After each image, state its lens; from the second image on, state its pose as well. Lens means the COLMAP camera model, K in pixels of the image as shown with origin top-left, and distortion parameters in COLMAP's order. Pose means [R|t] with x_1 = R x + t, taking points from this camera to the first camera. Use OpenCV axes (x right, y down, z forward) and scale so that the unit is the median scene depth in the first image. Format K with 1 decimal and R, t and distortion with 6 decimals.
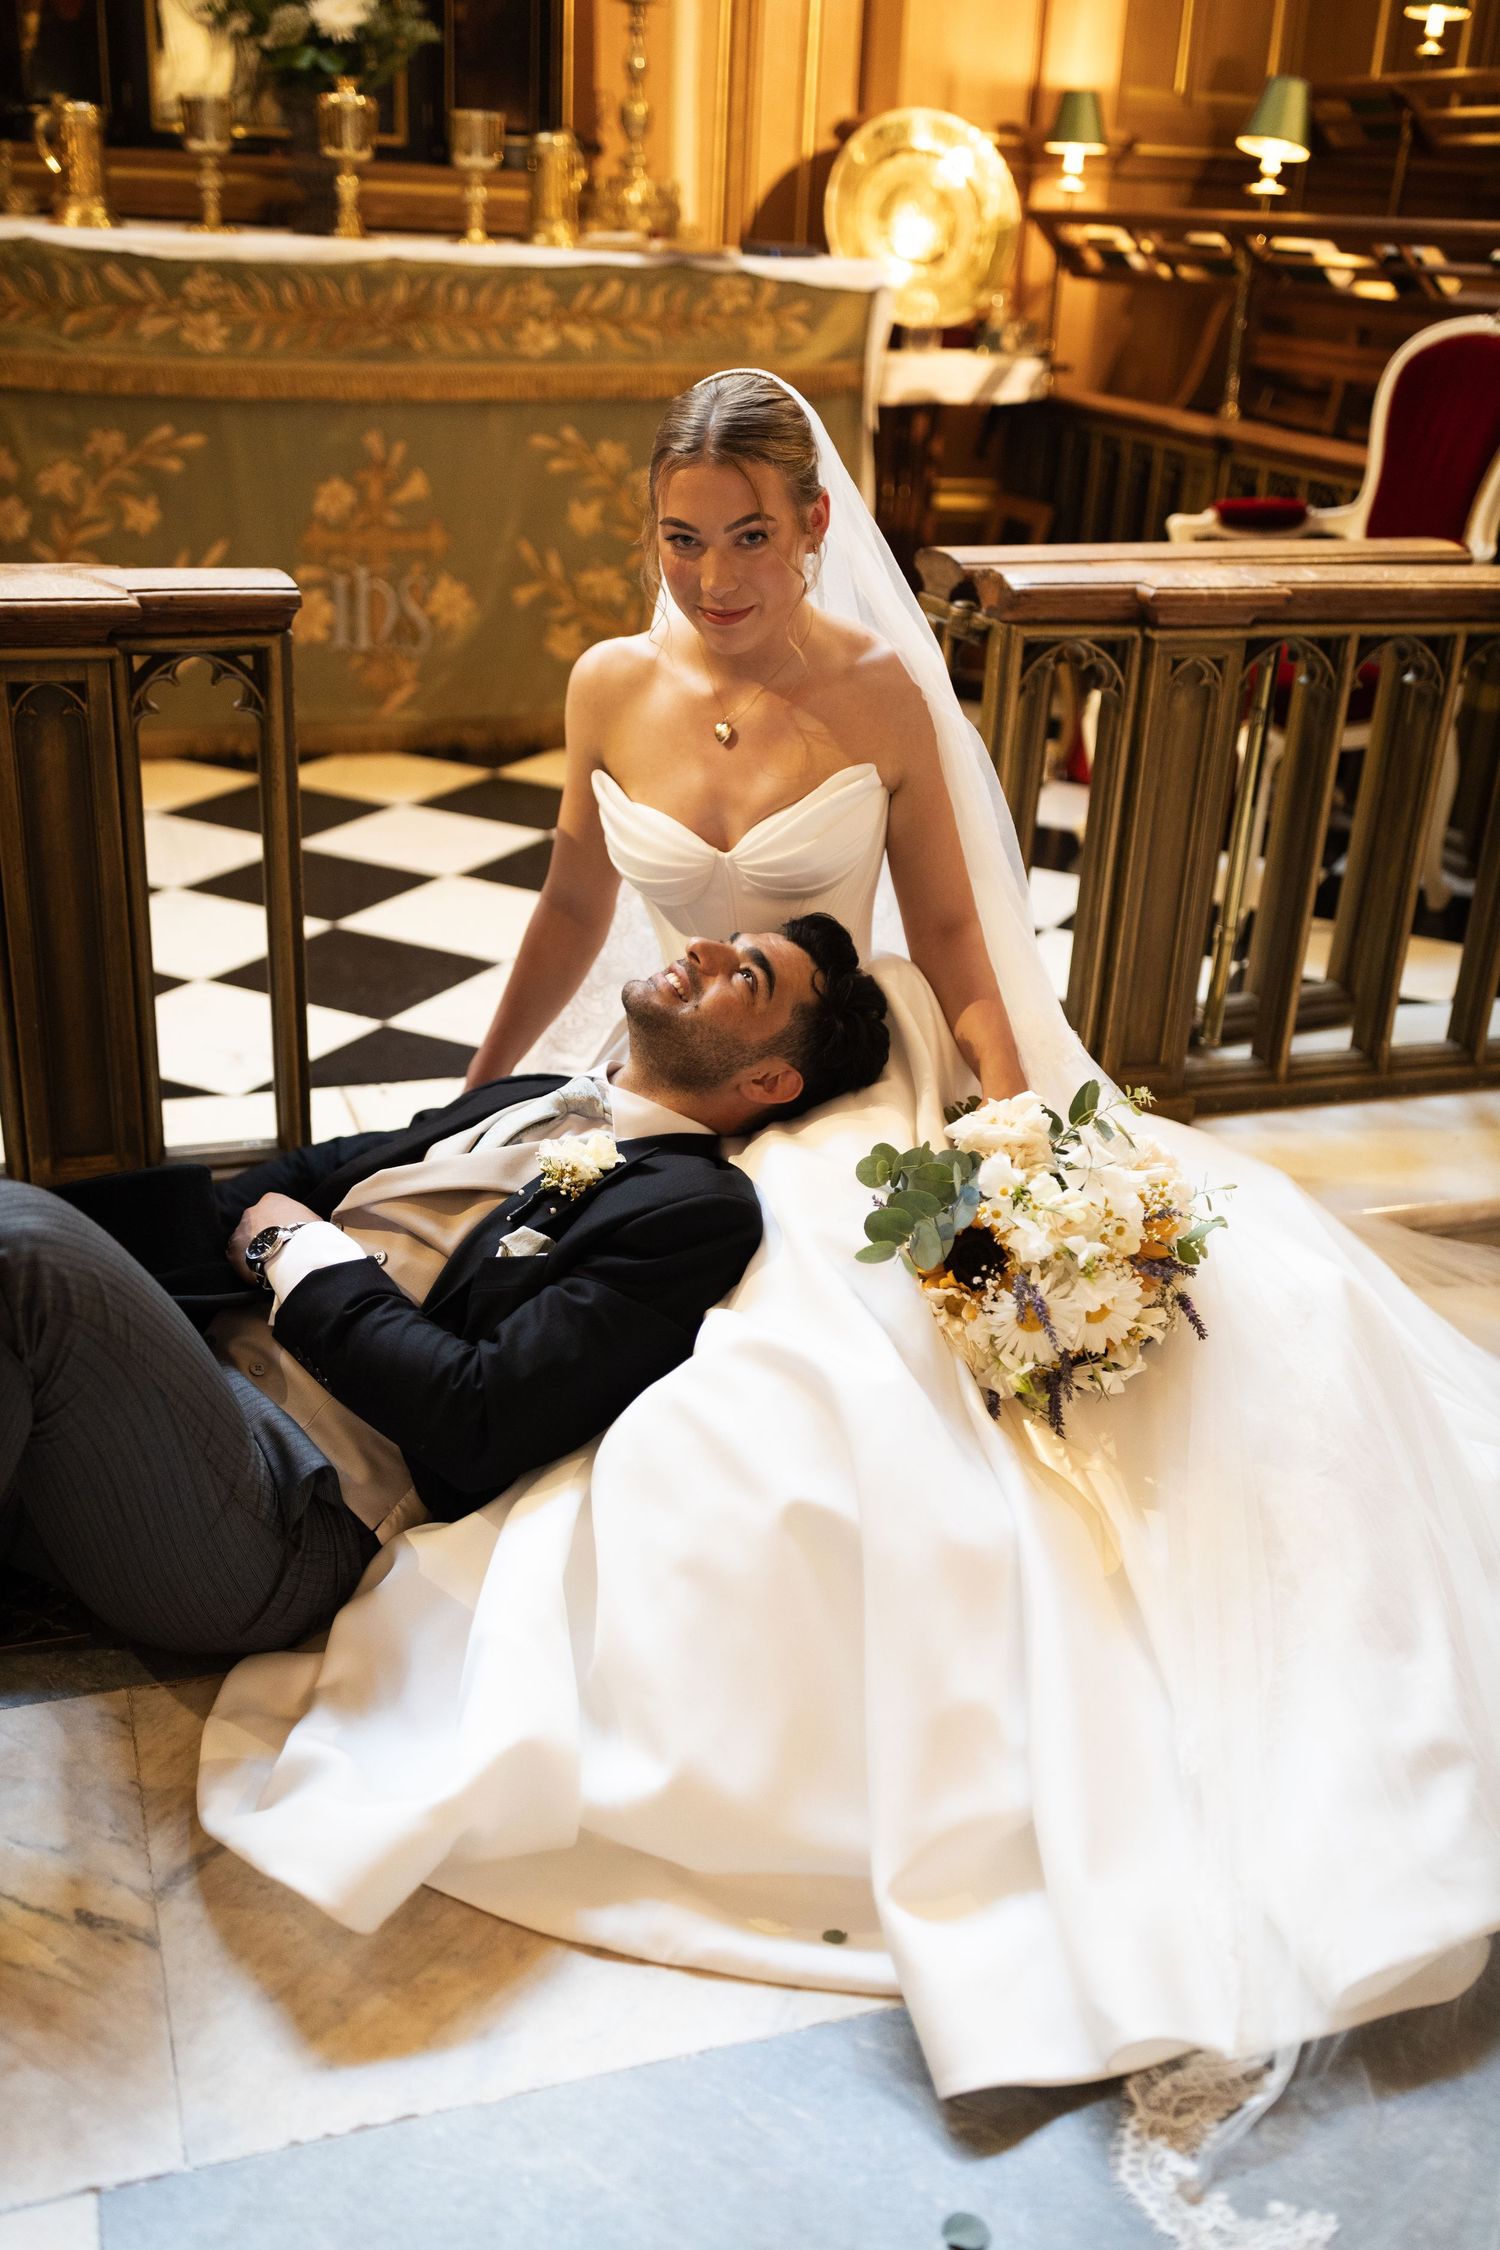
lens RADIAL K [[2124.0, 0, 757.1], [0, 2124.0, 1126.5], [0, 0, 1]] dist [0.004006, 0.000000]
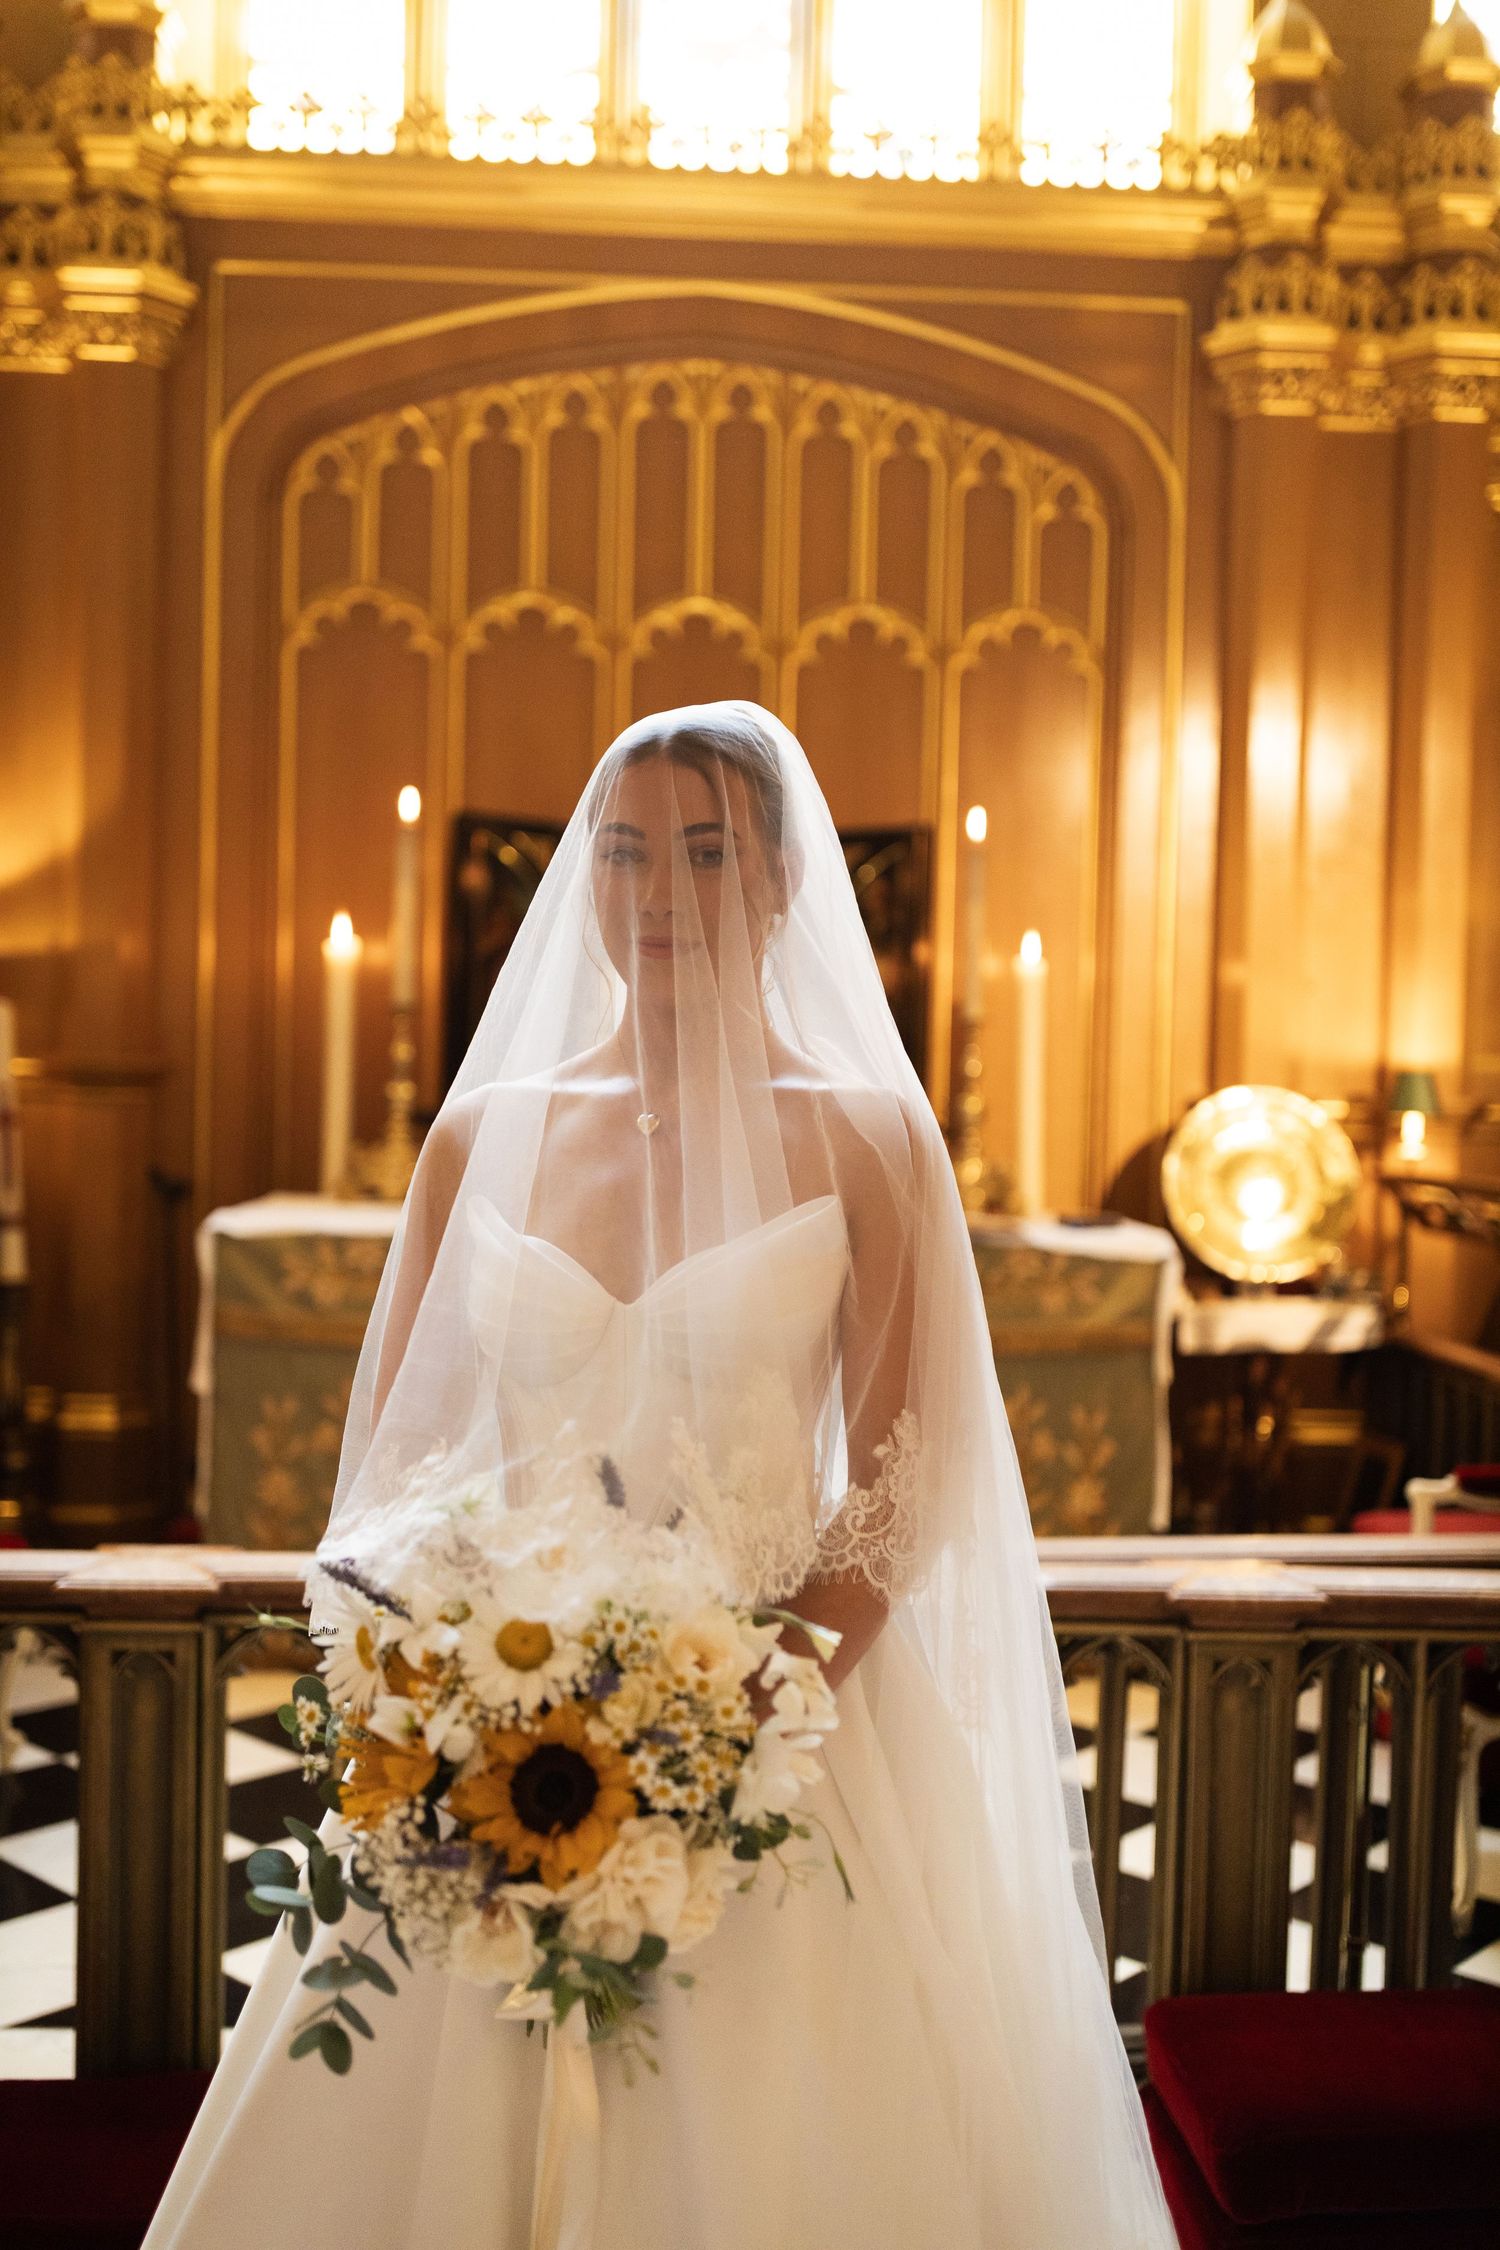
lens RADIAL K [[2124.0, 0, 750.7], [0, 2124.0, 1130.3], [0, 0, 1]] dist [0.004006, 0.000000]
pose [[0.962202, -0.019168, -0.271660, 0.153291], [-0.088677, 0.921105, -0.379080, -0.027944], [0.257494, 0.388841, 0.884590, -0.033213]]
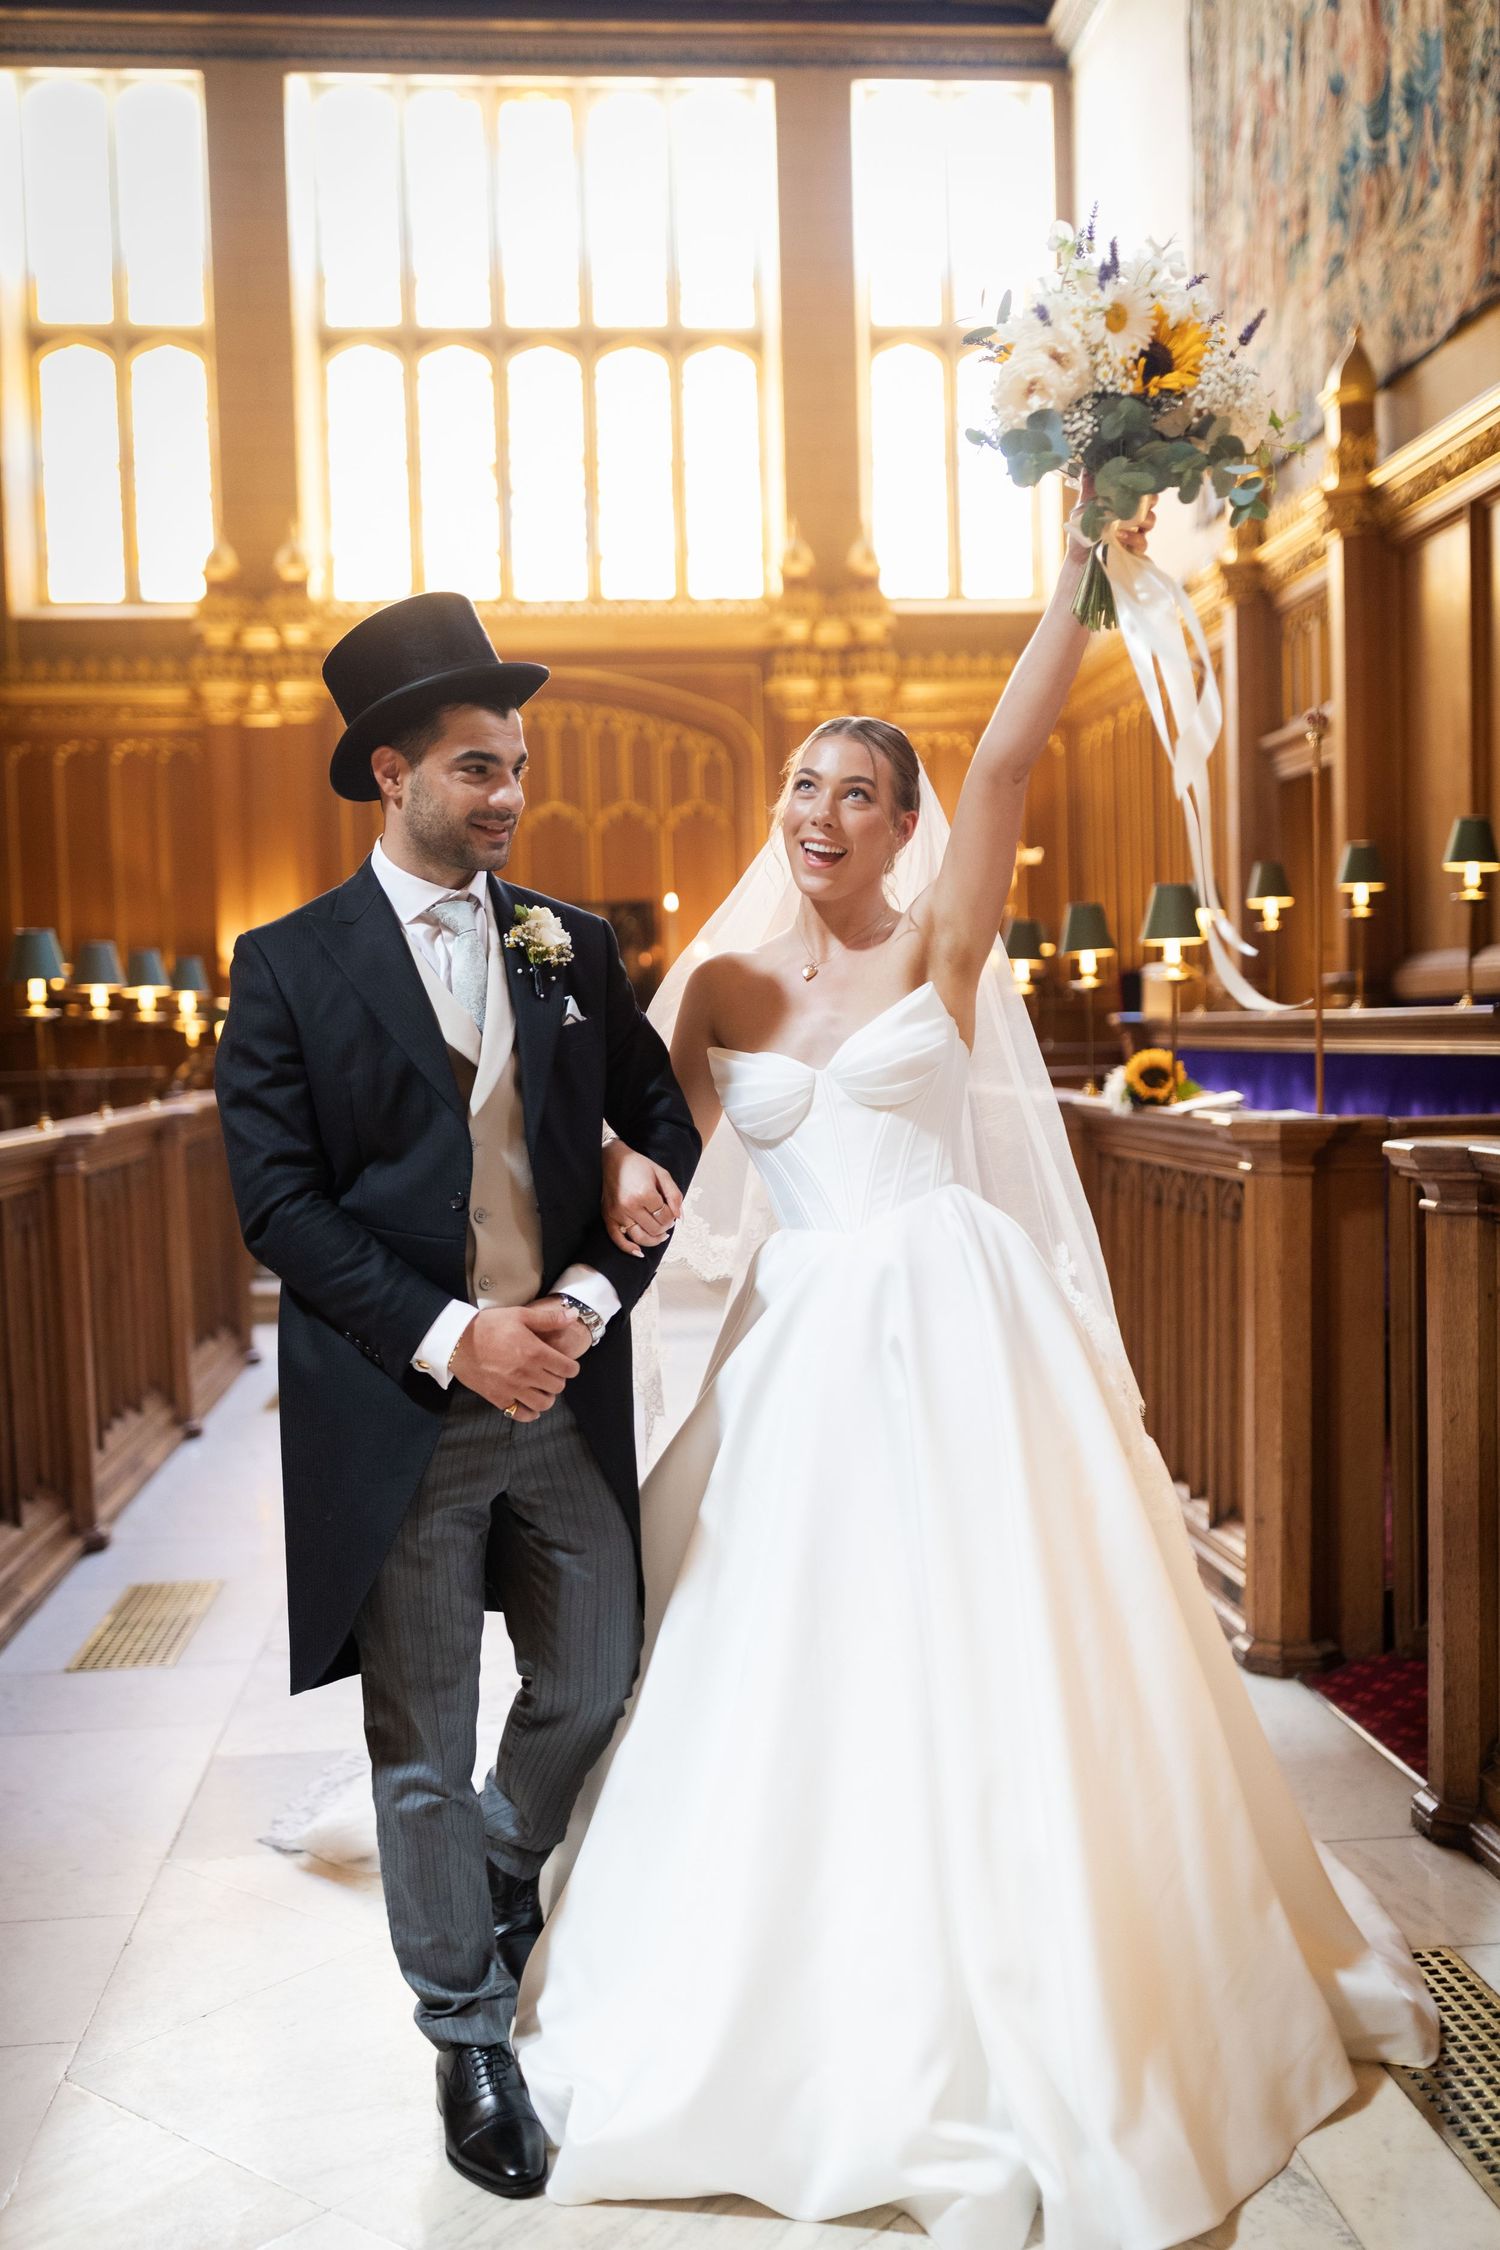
lens RADIAL K [[2124.0, 0, 750.6], [0, 2124.0, 1128.4], [0, 0, 1]] dist [0.004006, 0.000000]
pose [[0.976985, -0.063754, -0.203556, 0.621354], [-0.010464, 0.938817, -0.344259, 0.635371], [0.213050, 0.338465, 0.916543, -1.534849]]
